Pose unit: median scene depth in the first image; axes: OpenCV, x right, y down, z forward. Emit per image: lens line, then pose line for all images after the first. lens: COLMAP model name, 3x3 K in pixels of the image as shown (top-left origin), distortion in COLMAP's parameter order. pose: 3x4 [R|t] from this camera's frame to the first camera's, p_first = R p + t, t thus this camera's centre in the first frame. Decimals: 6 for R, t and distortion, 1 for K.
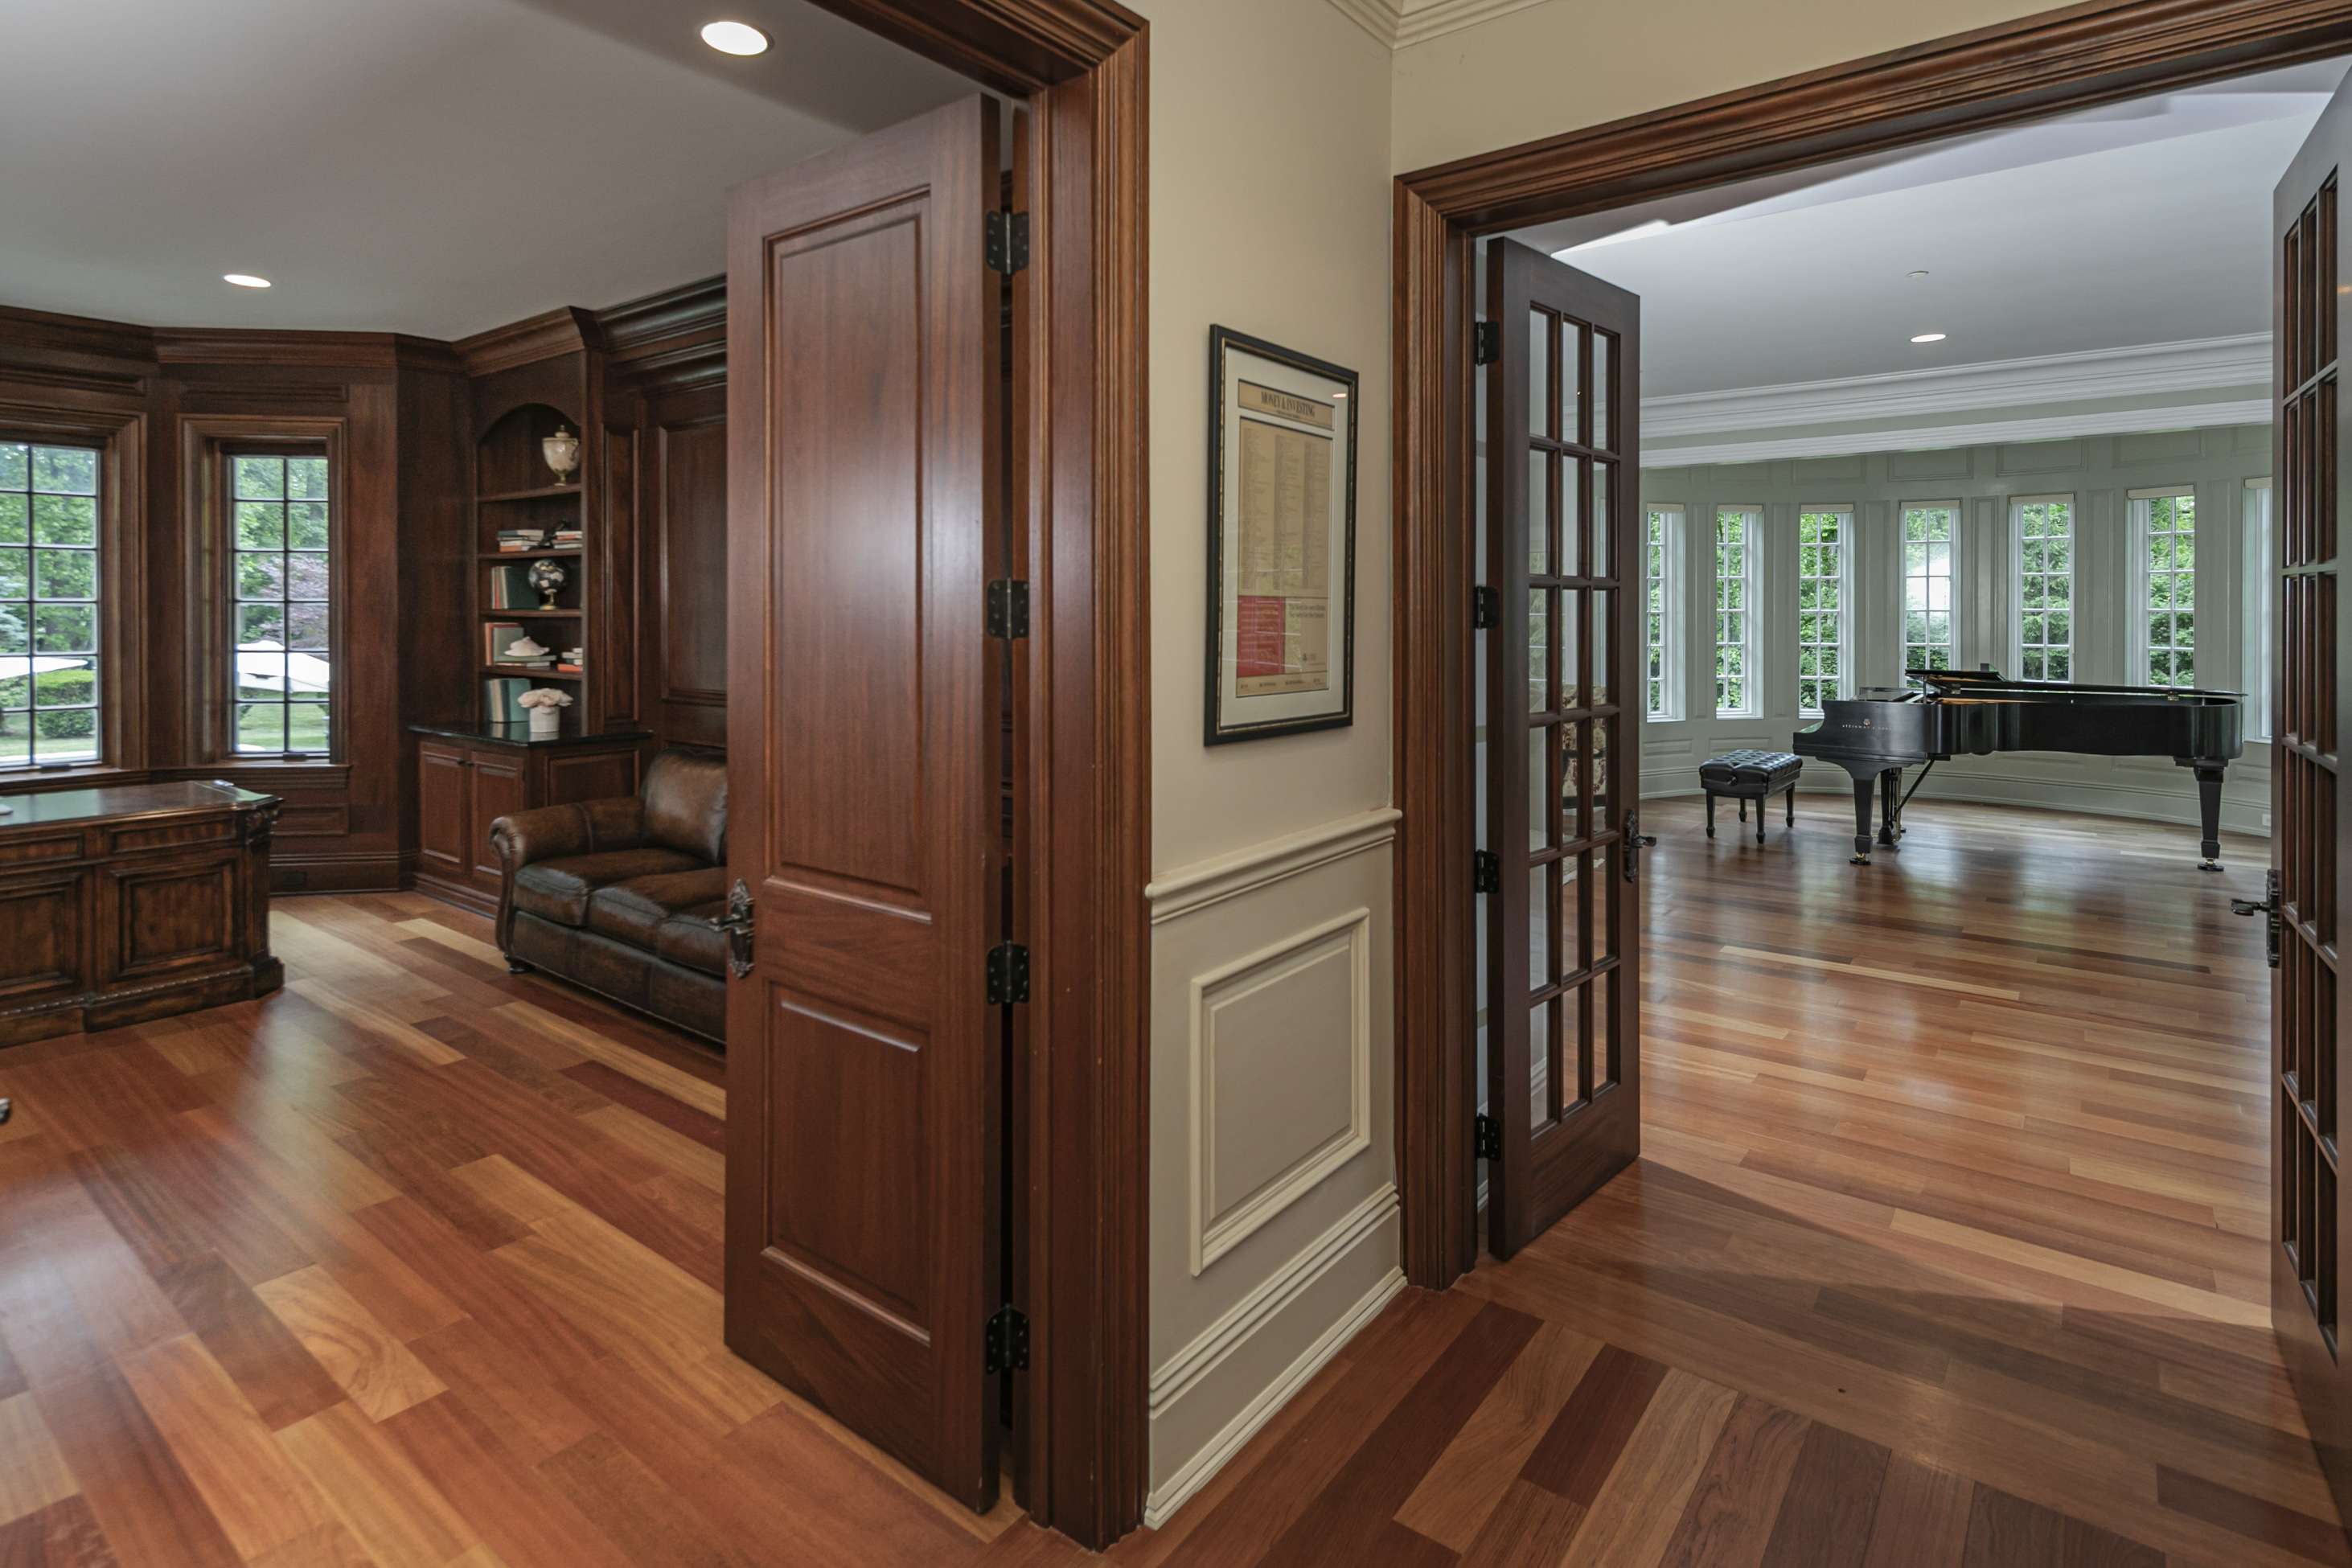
lens RADIAL K [[1172.2, 0, 1177.0], [0, 1172.2, 625.0], [0, 0, 1]] dist [0.003940, 0.000026]
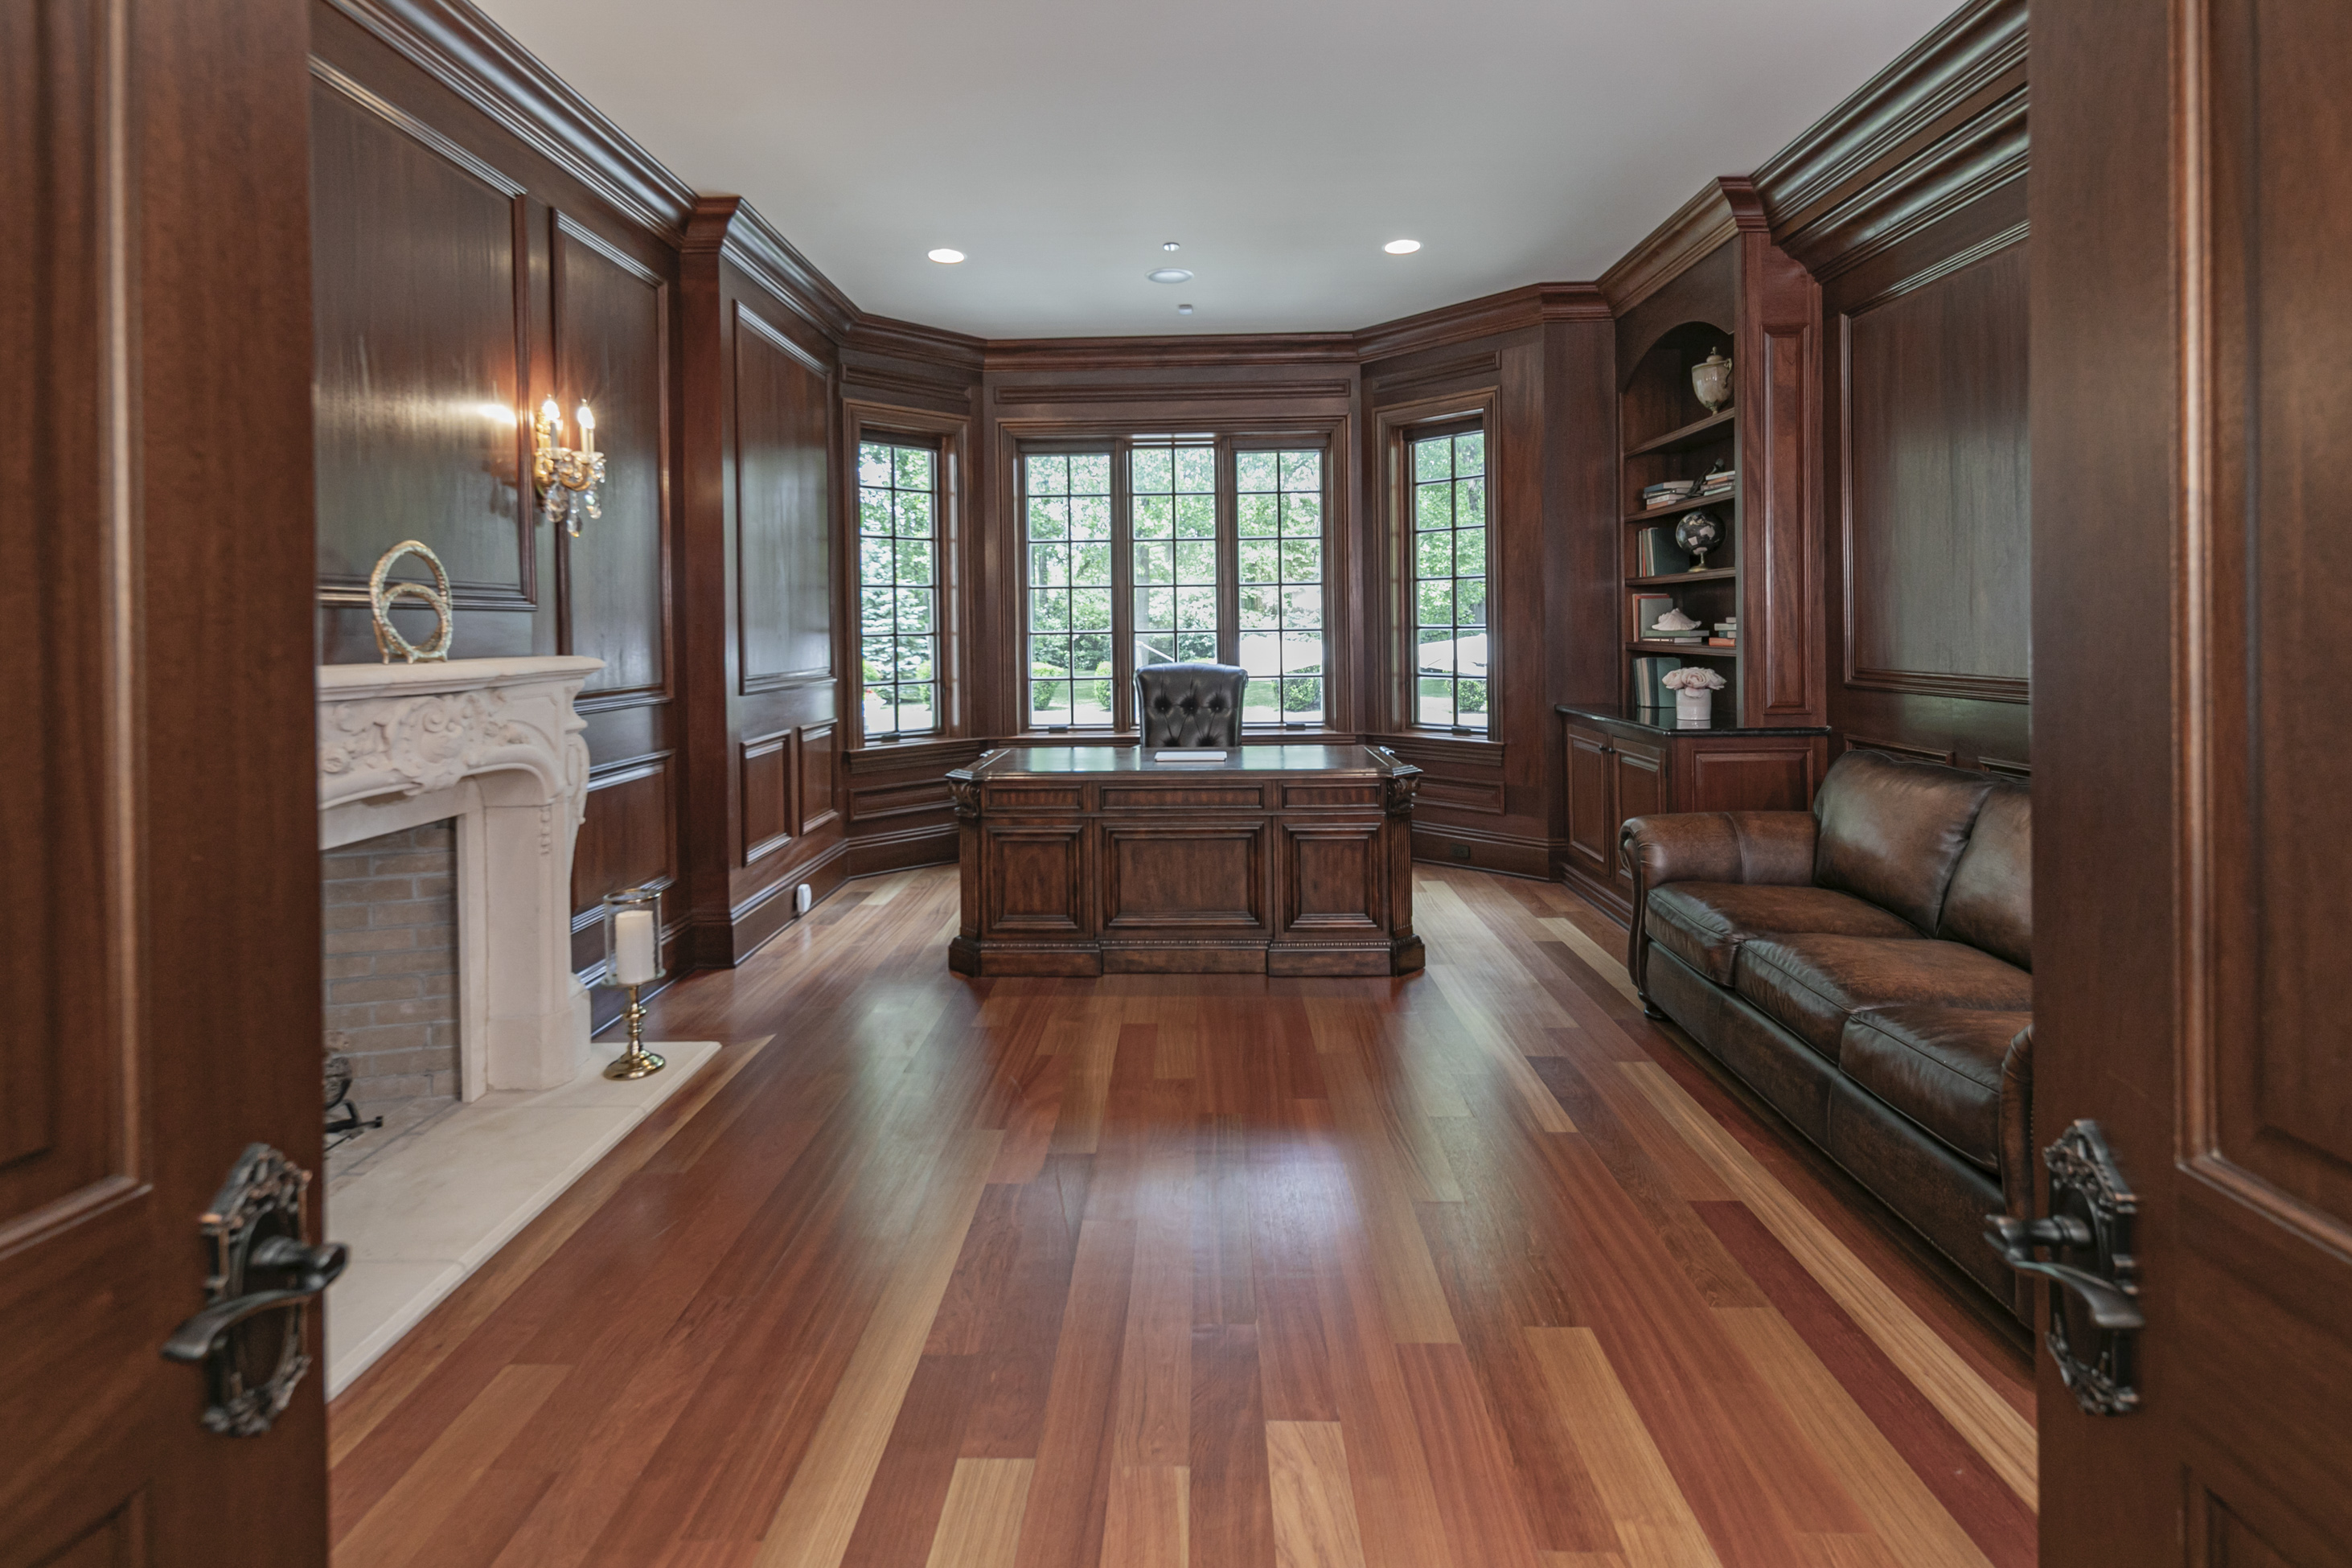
lens RADIAL K [[1144.9, 0, 1184.5], [0, 1144.9, 630.6], [0, 0, 1]] dist [0.002522, 0.000329]
pose [[0.593436, -0.005727, -0.804860, -0.106389], [0.004371, 0.999983, -0.003892, 0.030816], [0.804869, -0.001208, 0.593451, 0.241588]]
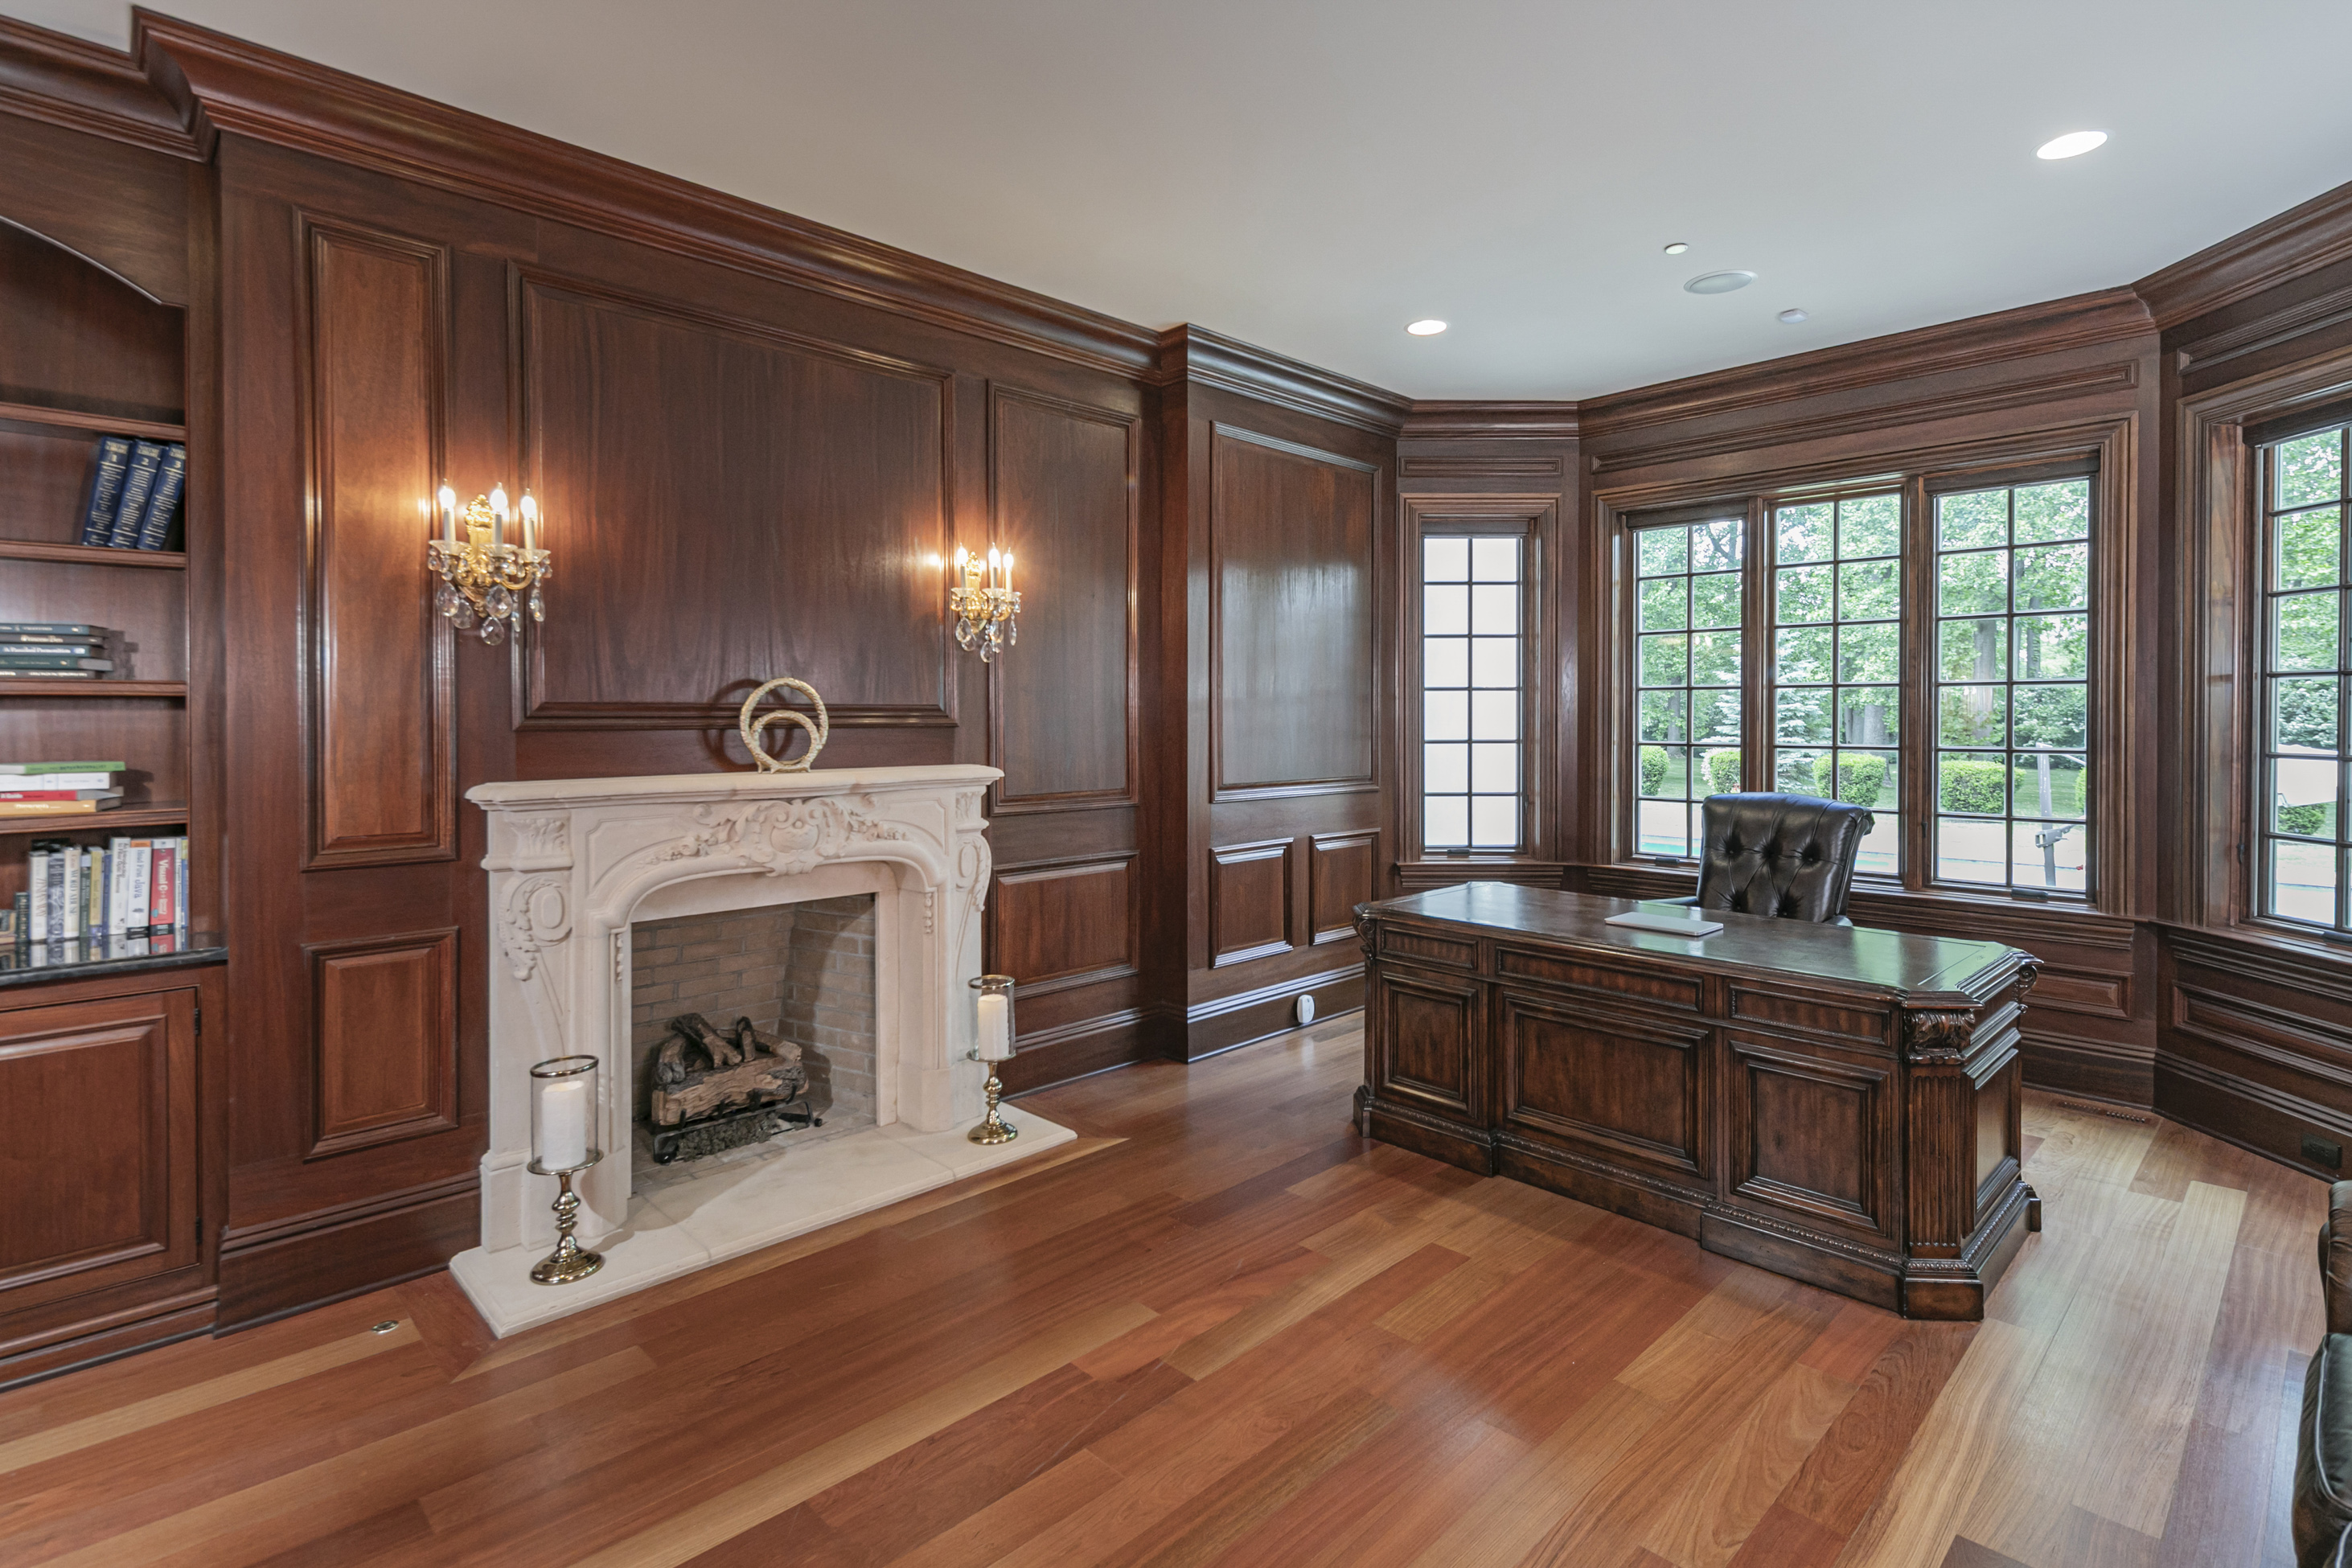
lens RADIAL K [[1163.4, 0, 1158.1], [0, 1163.4, 712.5], [0, 0, 1]] dist [0.015568, -0.000409]
pose [[-0.151106, -0.000757, -0.988517, -0.098262], [-0.011945, 0.999928, 0.001060, 0.006607], [0.988445, 0.011968, -0.151104, 0.549941]]
